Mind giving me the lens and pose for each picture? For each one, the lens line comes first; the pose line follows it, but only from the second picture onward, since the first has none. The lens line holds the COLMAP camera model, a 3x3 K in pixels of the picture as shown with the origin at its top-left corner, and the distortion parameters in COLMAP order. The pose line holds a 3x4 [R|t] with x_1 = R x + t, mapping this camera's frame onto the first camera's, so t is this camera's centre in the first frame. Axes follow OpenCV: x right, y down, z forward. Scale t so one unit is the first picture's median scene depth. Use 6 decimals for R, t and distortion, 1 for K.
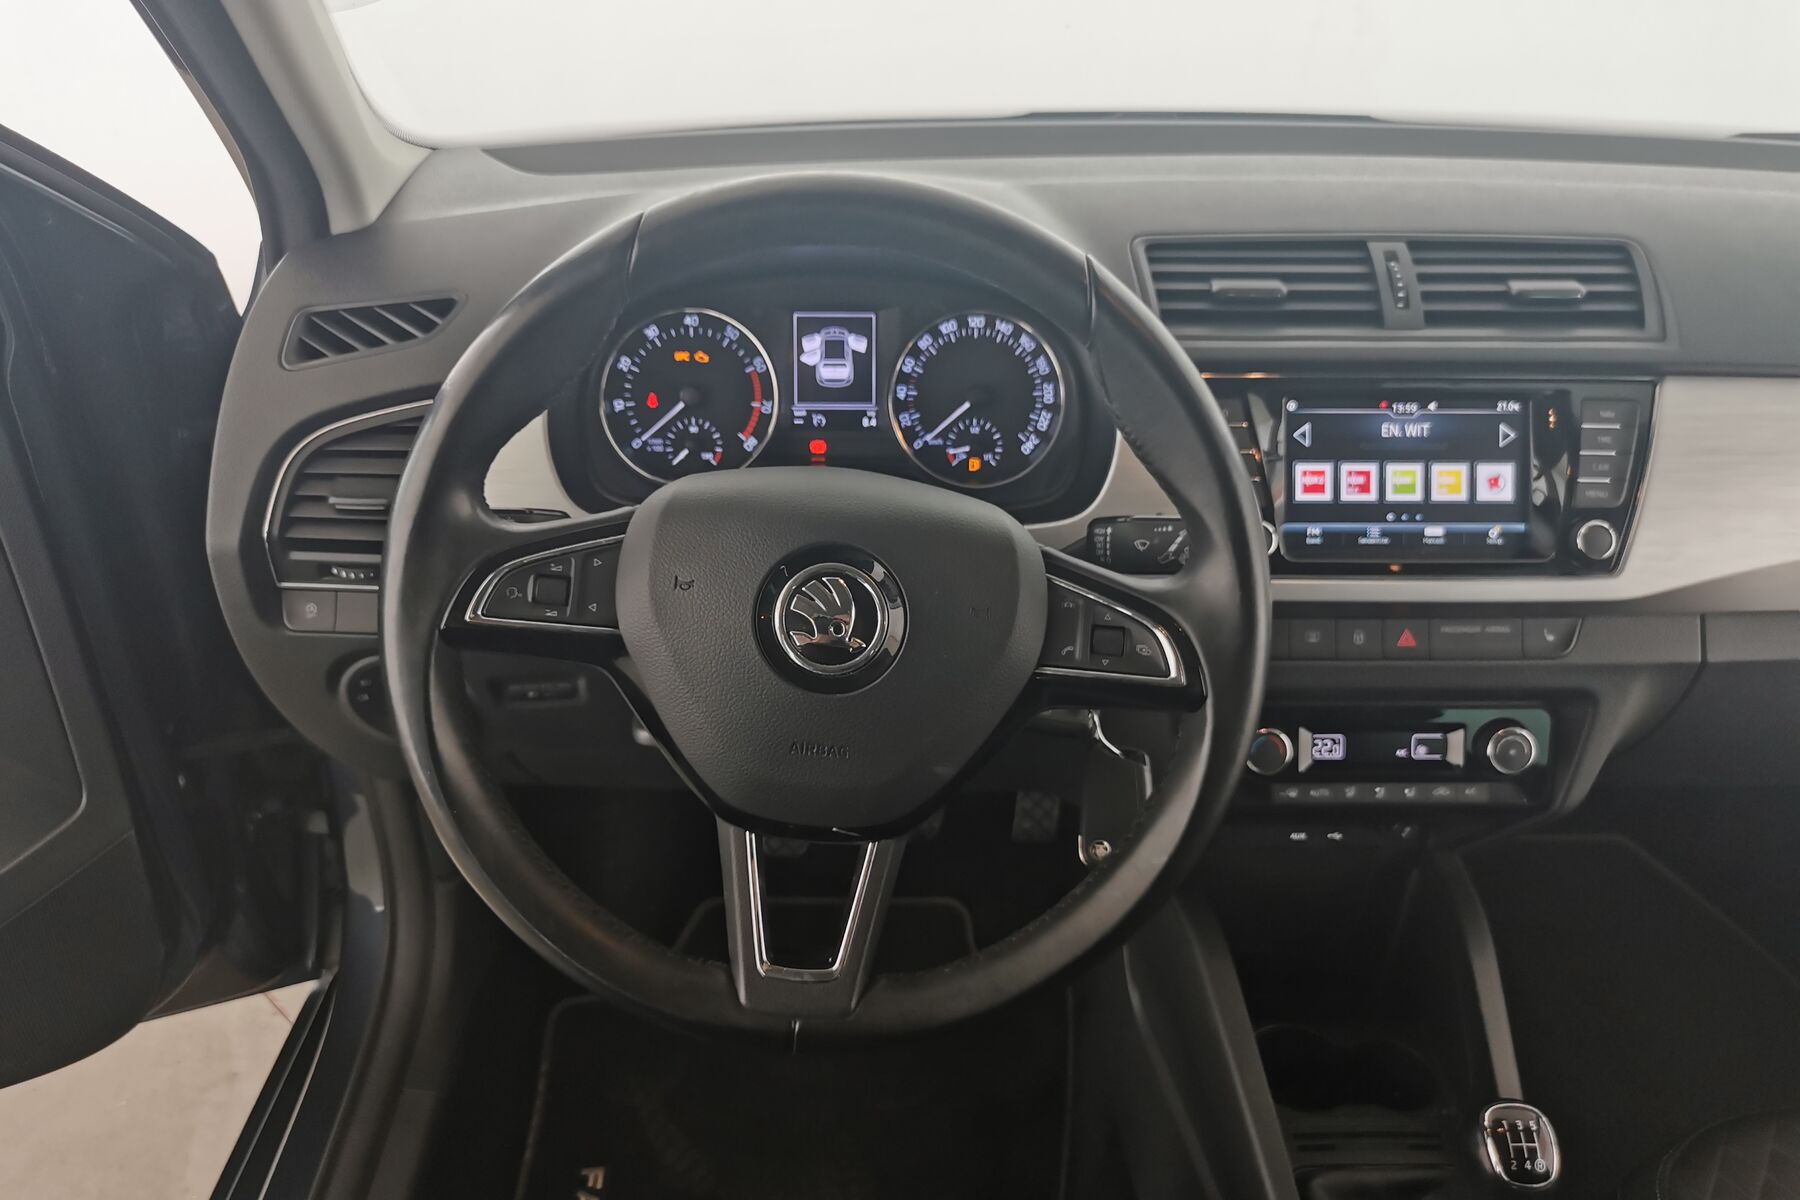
lens RADIAL K [[1413.4, 0, 895.1], [0, 1413.4, 592.1], [0, 0, 1]] dist [0.037127, -0.037876]
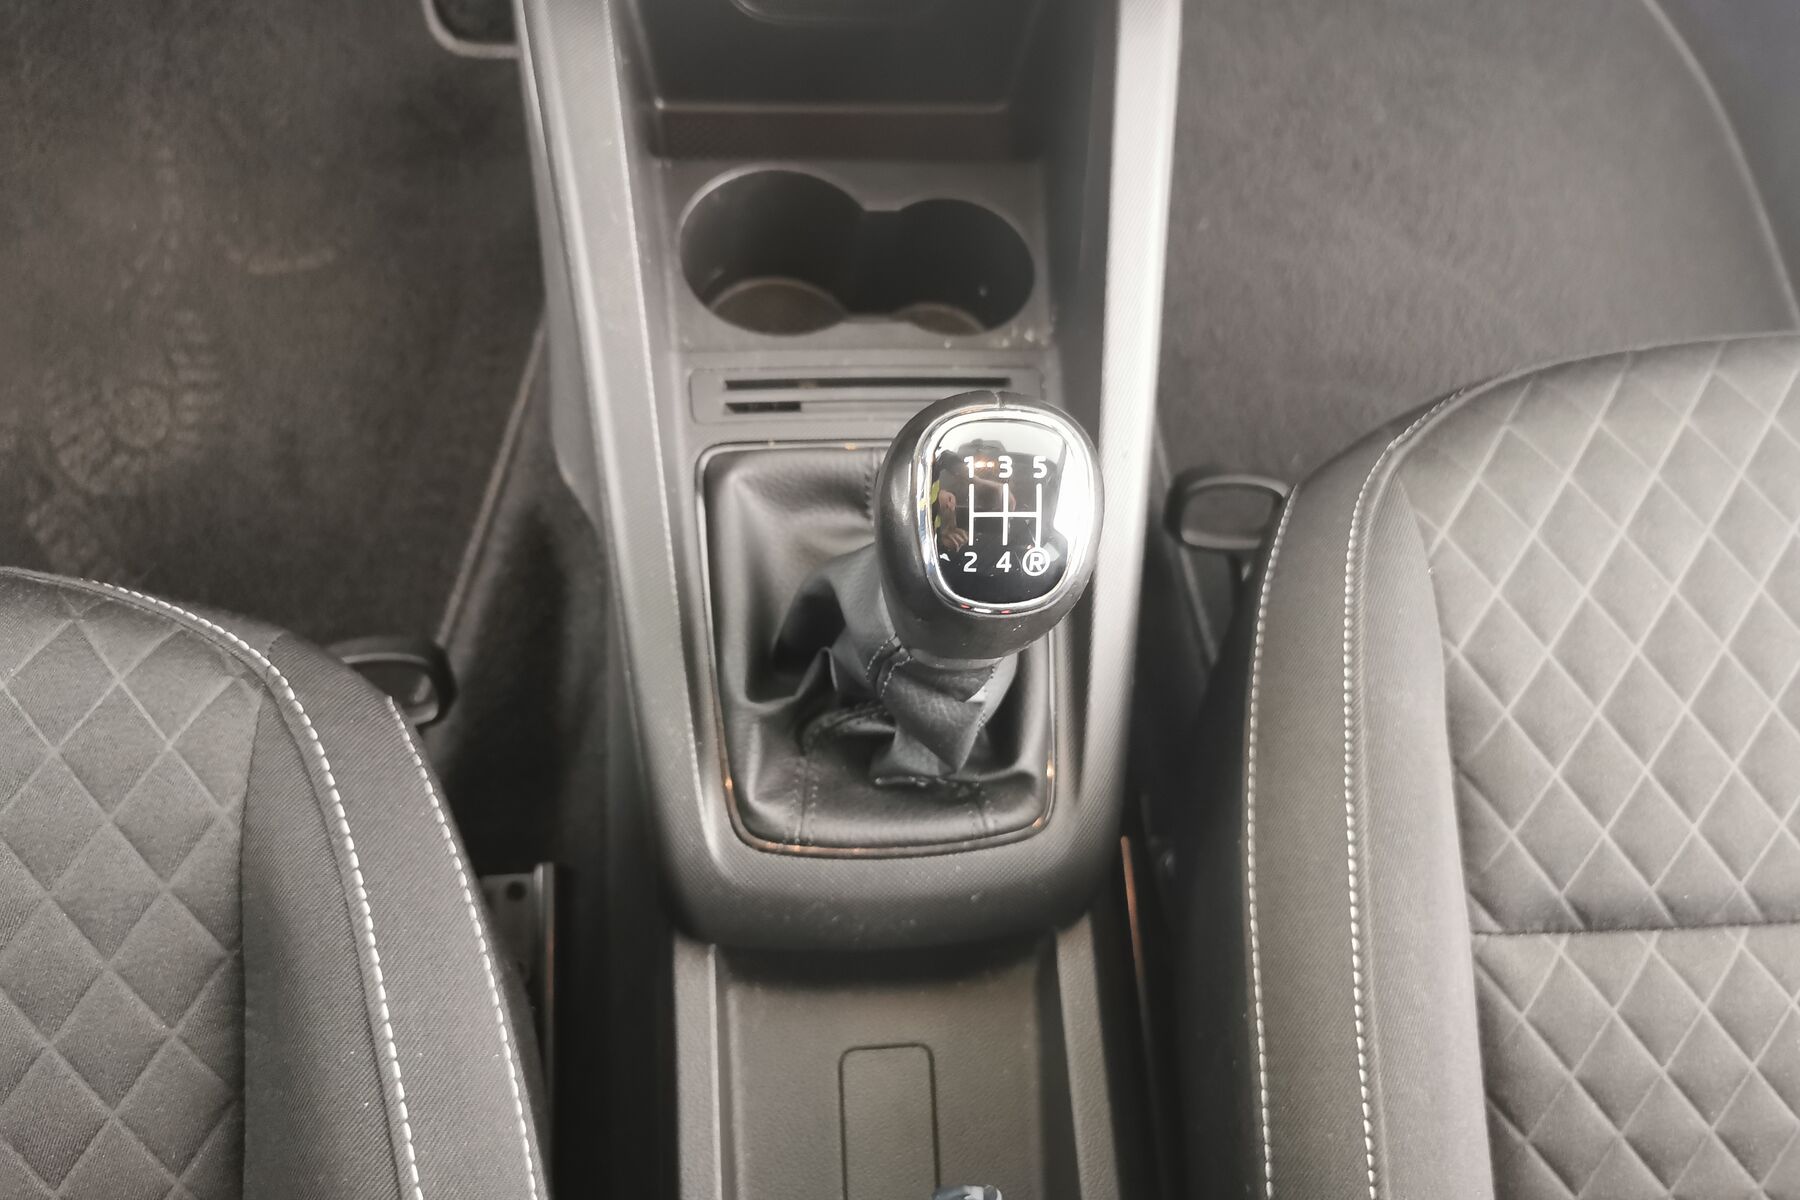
lens RADIAL K [[1413.4, 0, 894.6], [0, 1413.4, 592.6], [0, 0, 1]] dist [0.037127, -0.037876]
pose [[0.996996, -0.008037, 0.077039, 0.312632], [-0.038361, 0.812823, 0.581246, 0.146011], [-0.067290, -0.582455, 0.810073, 0.551191]]
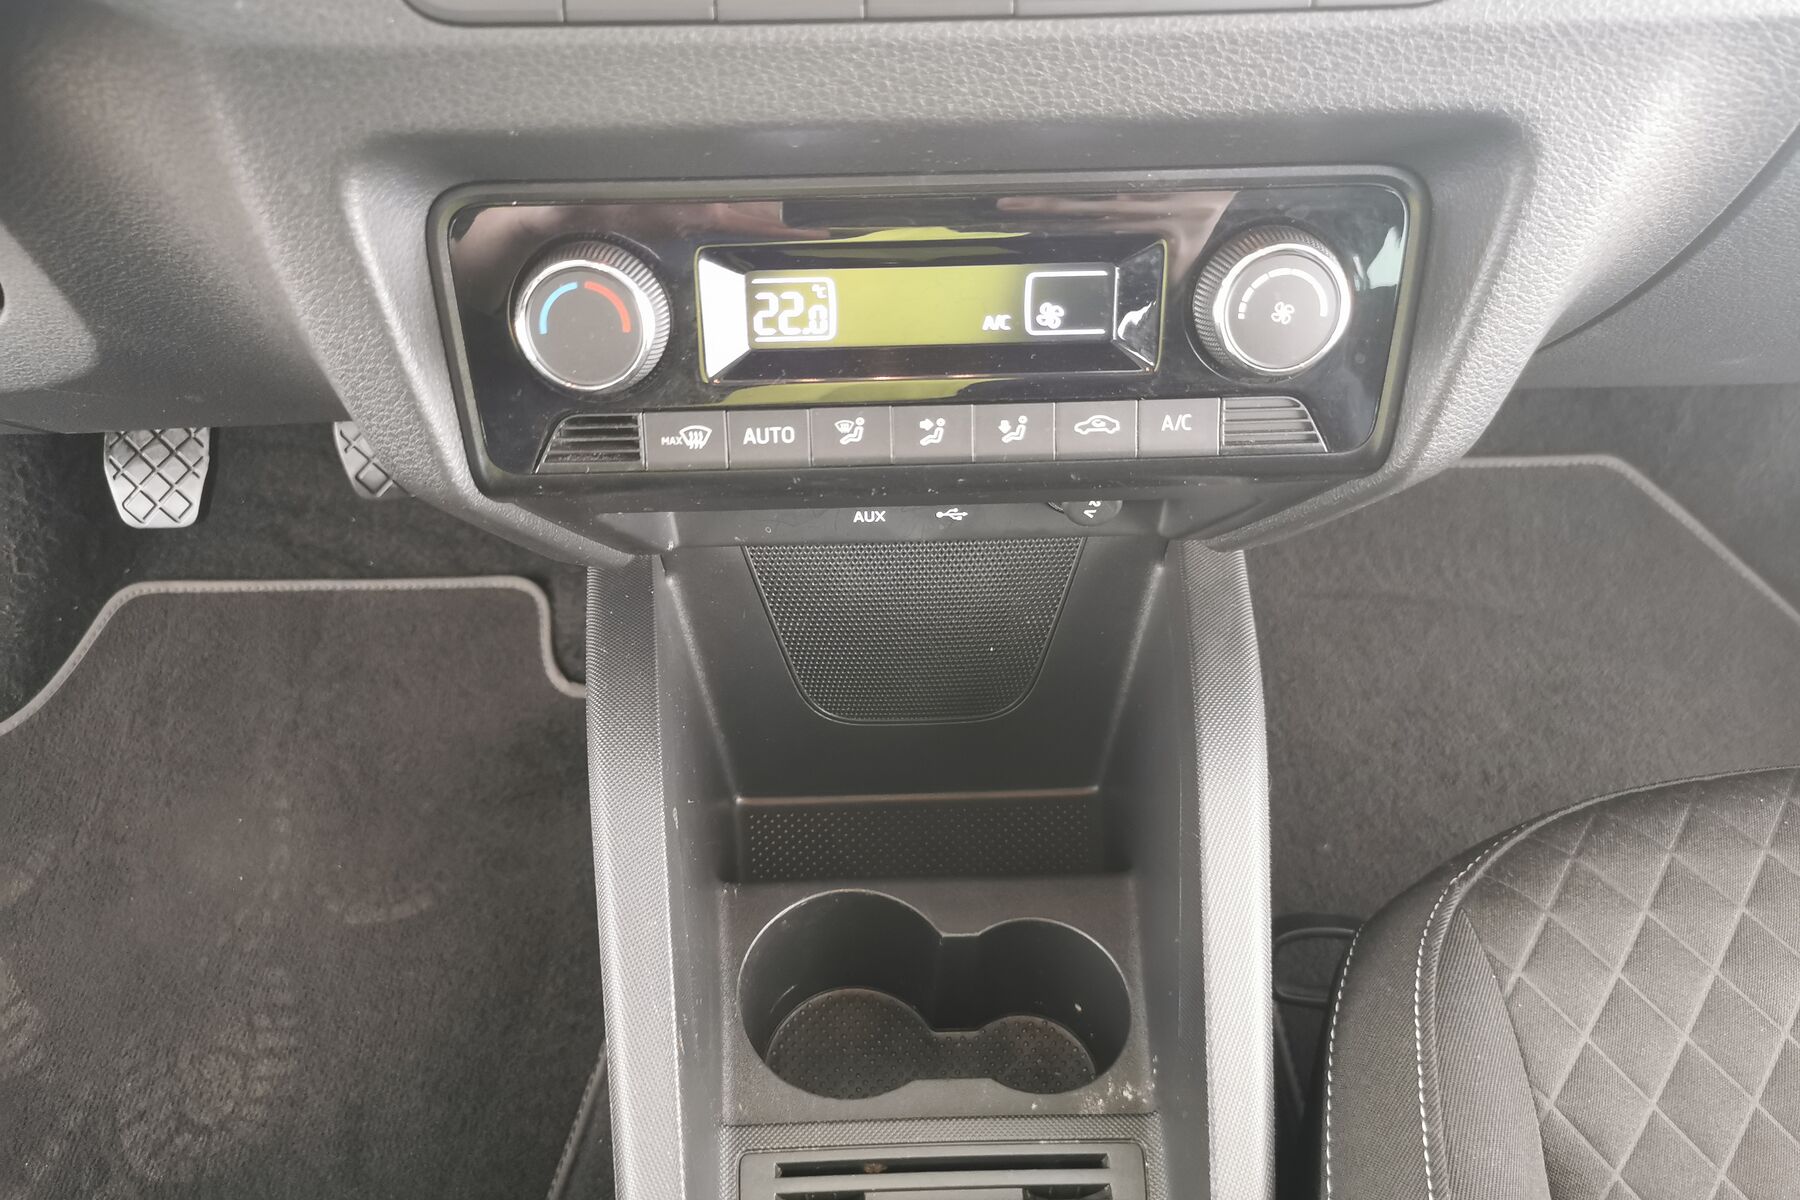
lens RADIAL K [[1413.4, 0, 895.1], [0, 1413.4, 599.5], [0, 0, 1]] dist [0.037127, -0.037876]
pose [[0.999712, -0.015789, -0.018101, 0.340992], [0.020313, 0.957915, 0.286331, 0.077472], [0.012818, -0.286617, 0.957960, 0.636428]]
